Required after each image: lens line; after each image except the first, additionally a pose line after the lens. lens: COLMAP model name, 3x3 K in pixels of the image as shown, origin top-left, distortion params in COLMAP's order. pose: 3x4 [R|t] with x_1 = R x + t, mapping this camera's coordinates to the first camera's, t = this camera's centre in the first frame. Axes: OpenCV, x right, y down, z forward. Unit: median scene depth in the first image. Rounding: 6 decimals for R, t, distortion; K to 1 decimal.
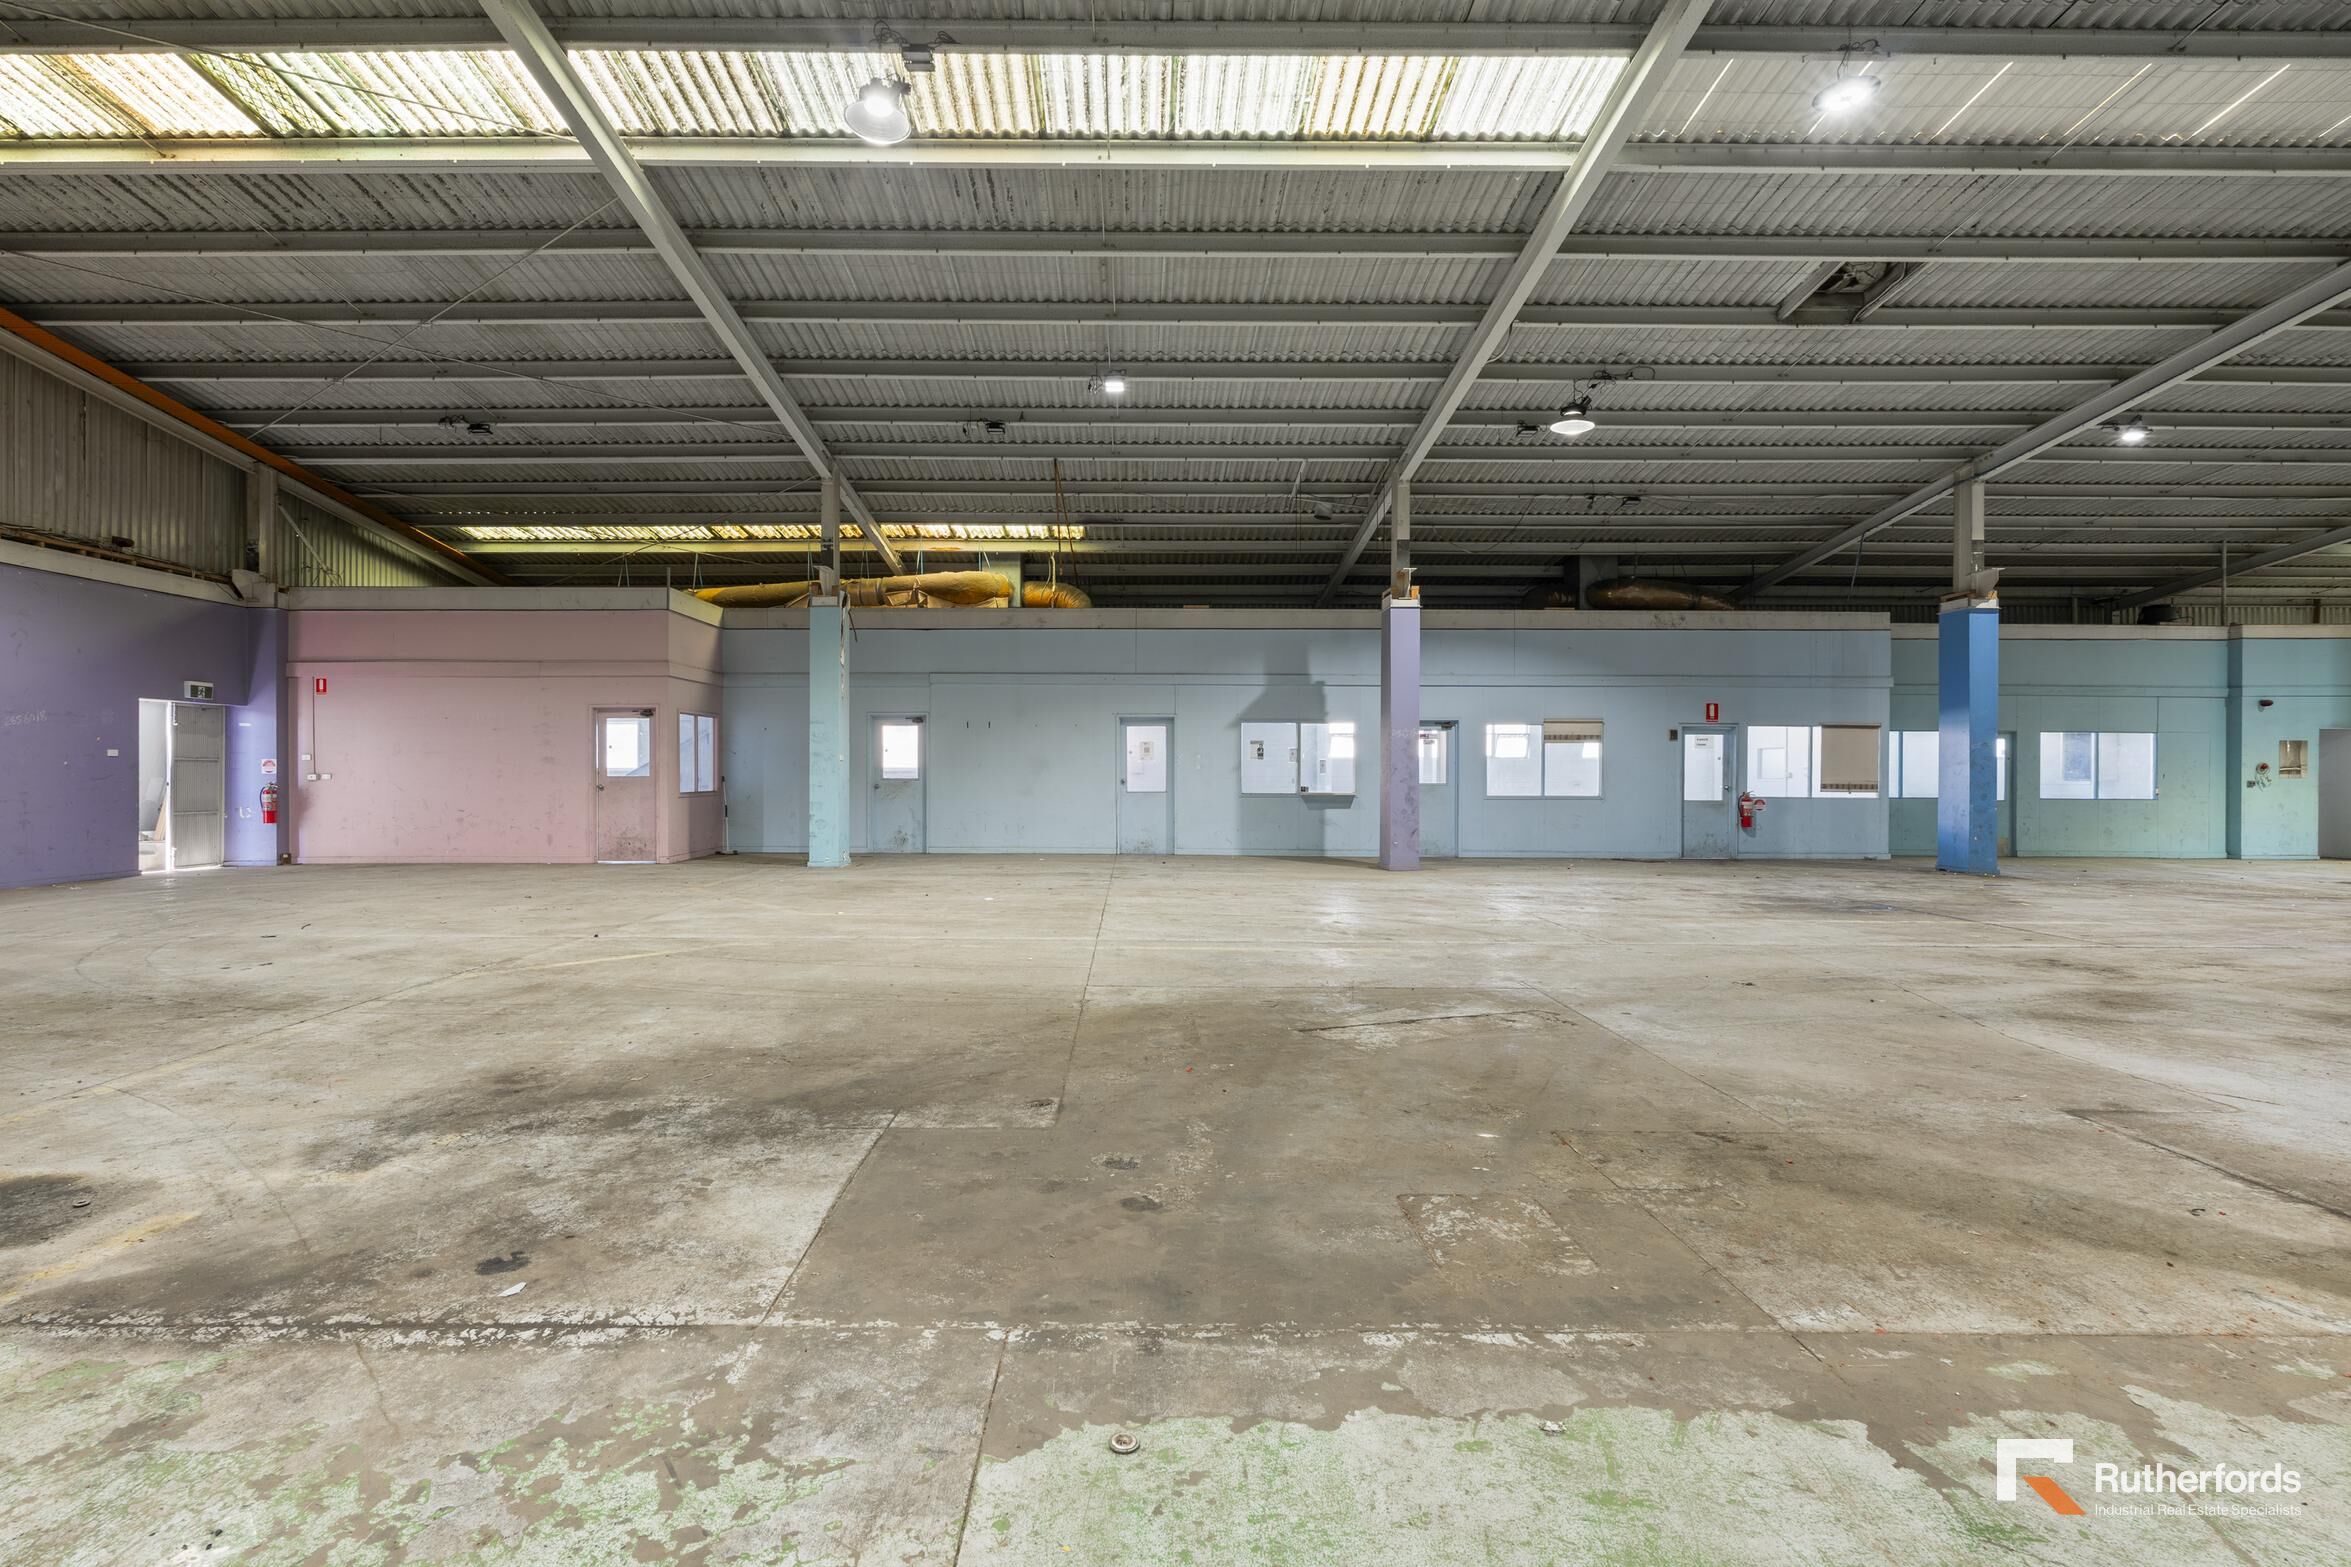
lens RADIAL K [[1016.3, 0, 1158.3], [0, 1016.3, 767.3], [0, 0, 1]] dist [-0.007886, 0.000868]
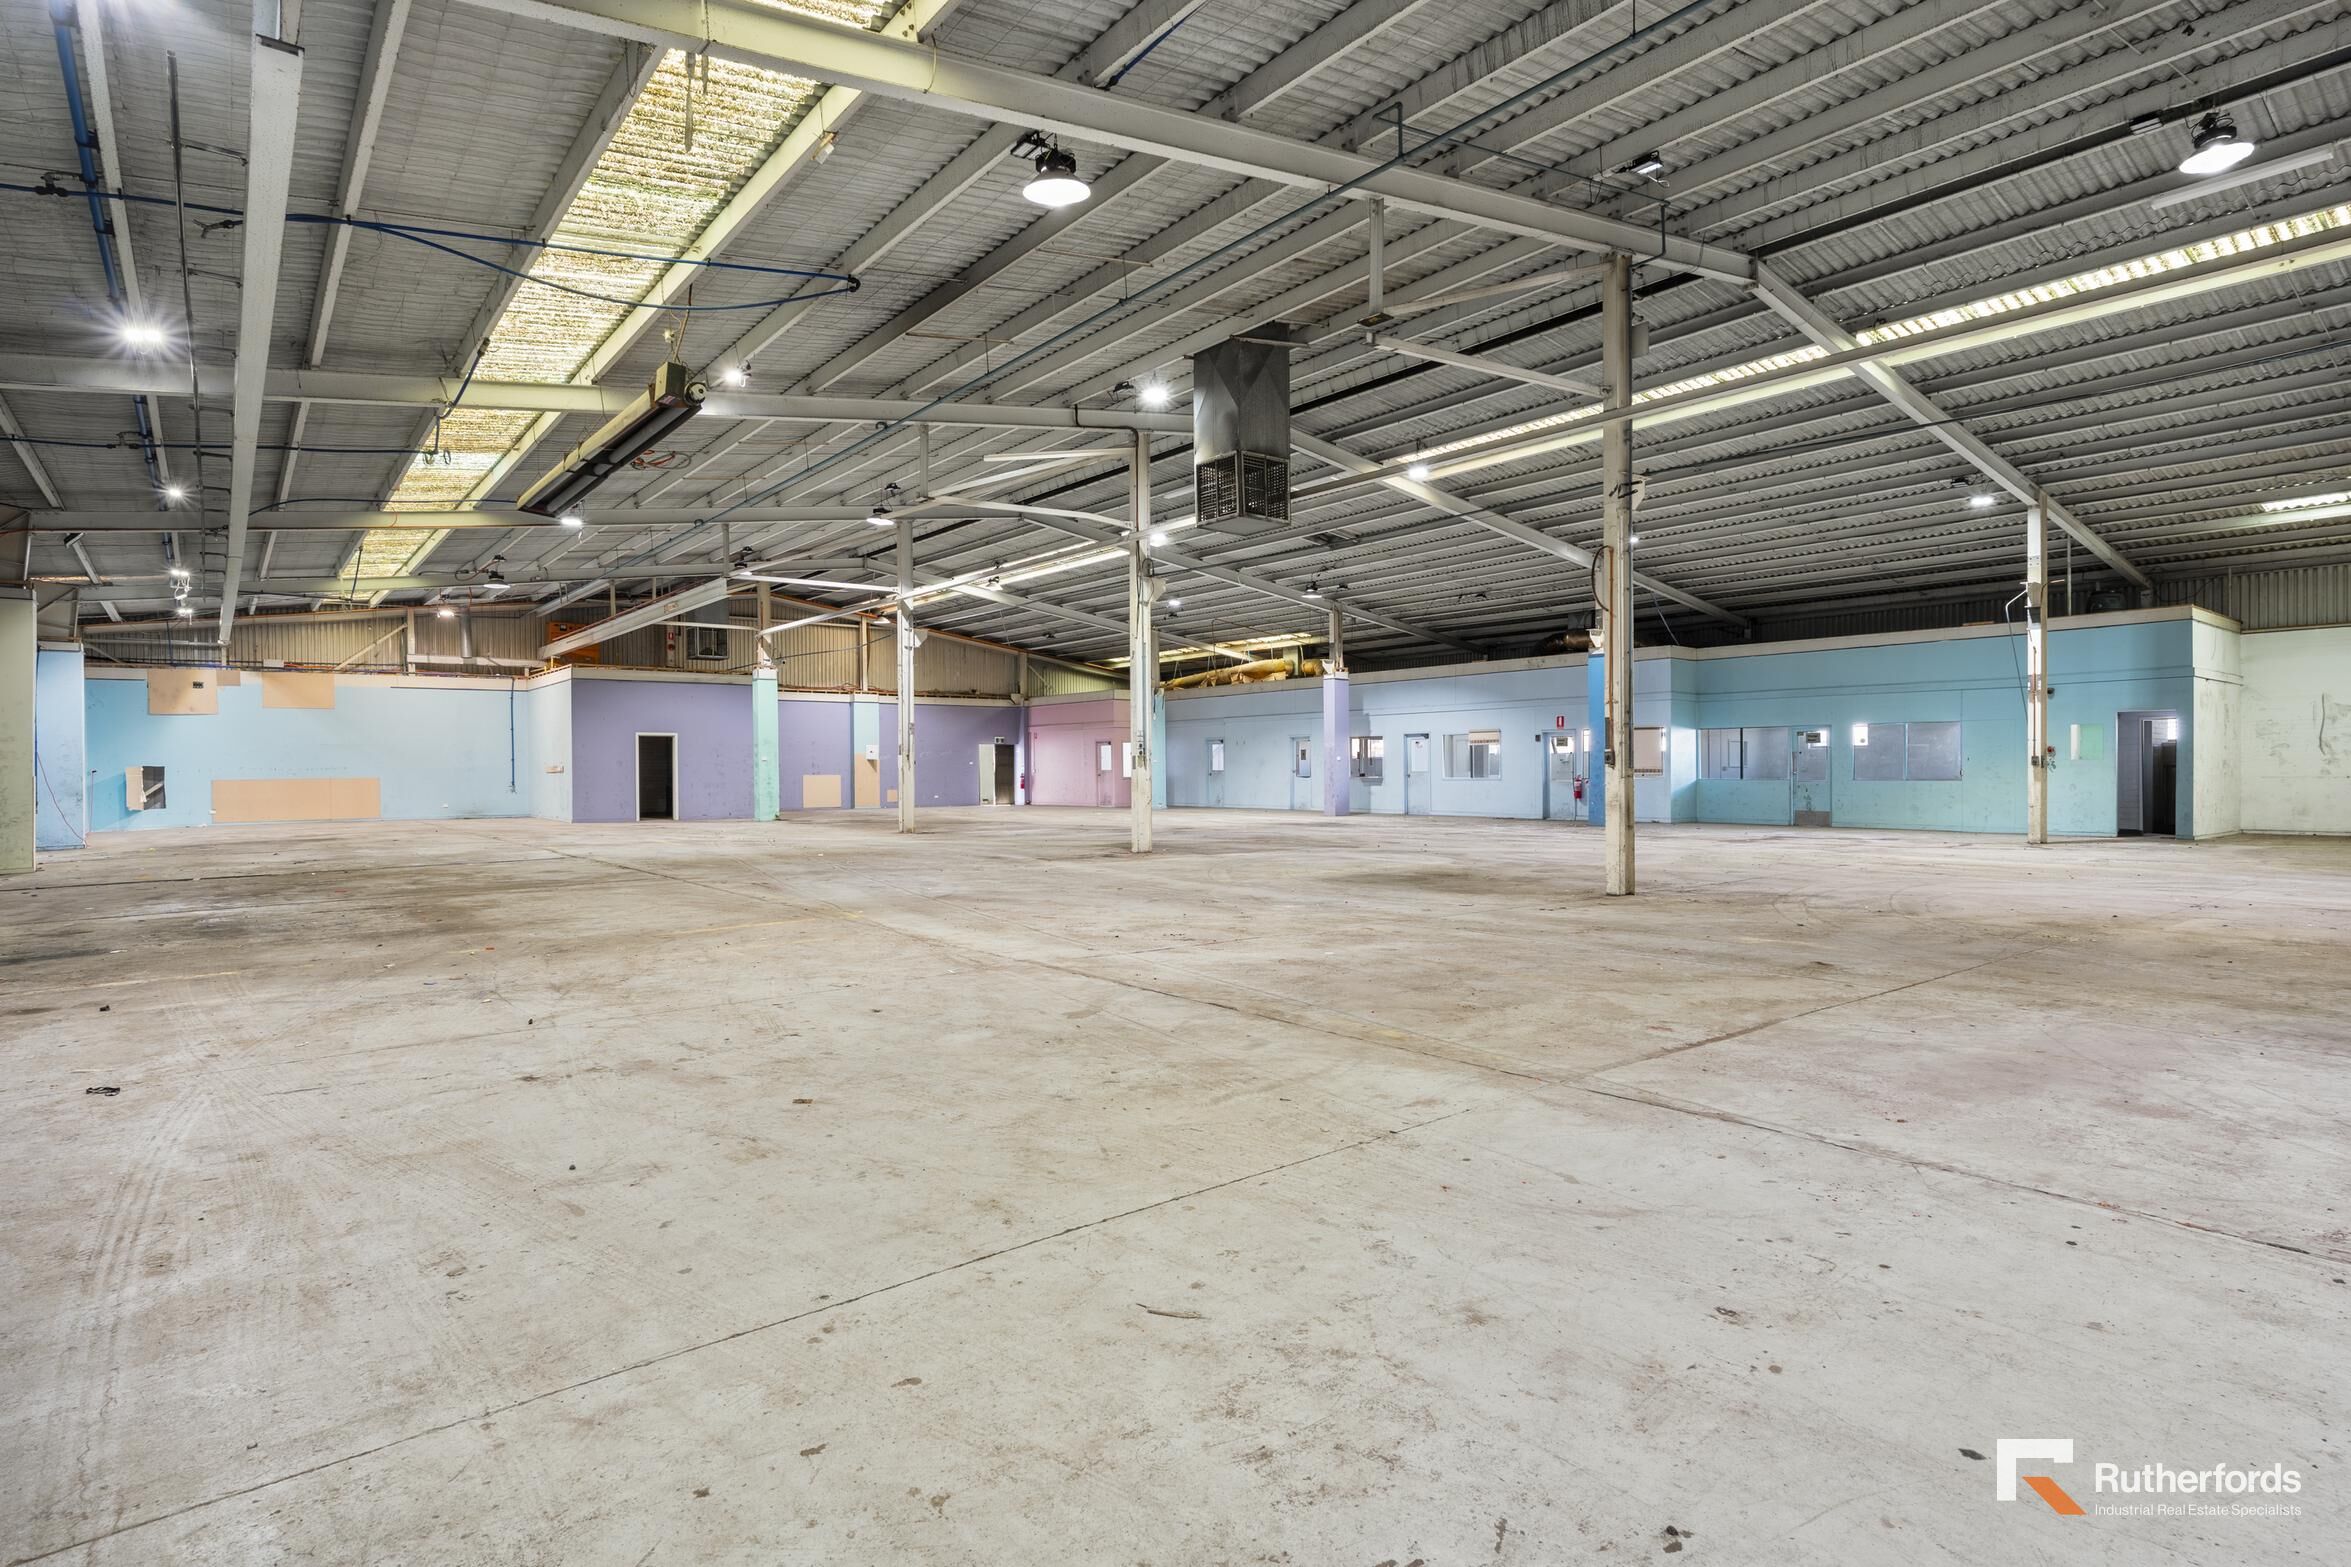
lens RADIAL K [[1201.8, 0, 1183.5], [0, 1201.8, 784.2], [0, 0, 1]] dist [-0.010968, 0.005653]
pose [[0.634420, 0.000436, -0.772988, 1.568702], [0.006823, 0.999958, 0.006164, 0.023204], [0.772958, -0.009185, 0.634390, -0.572898]]
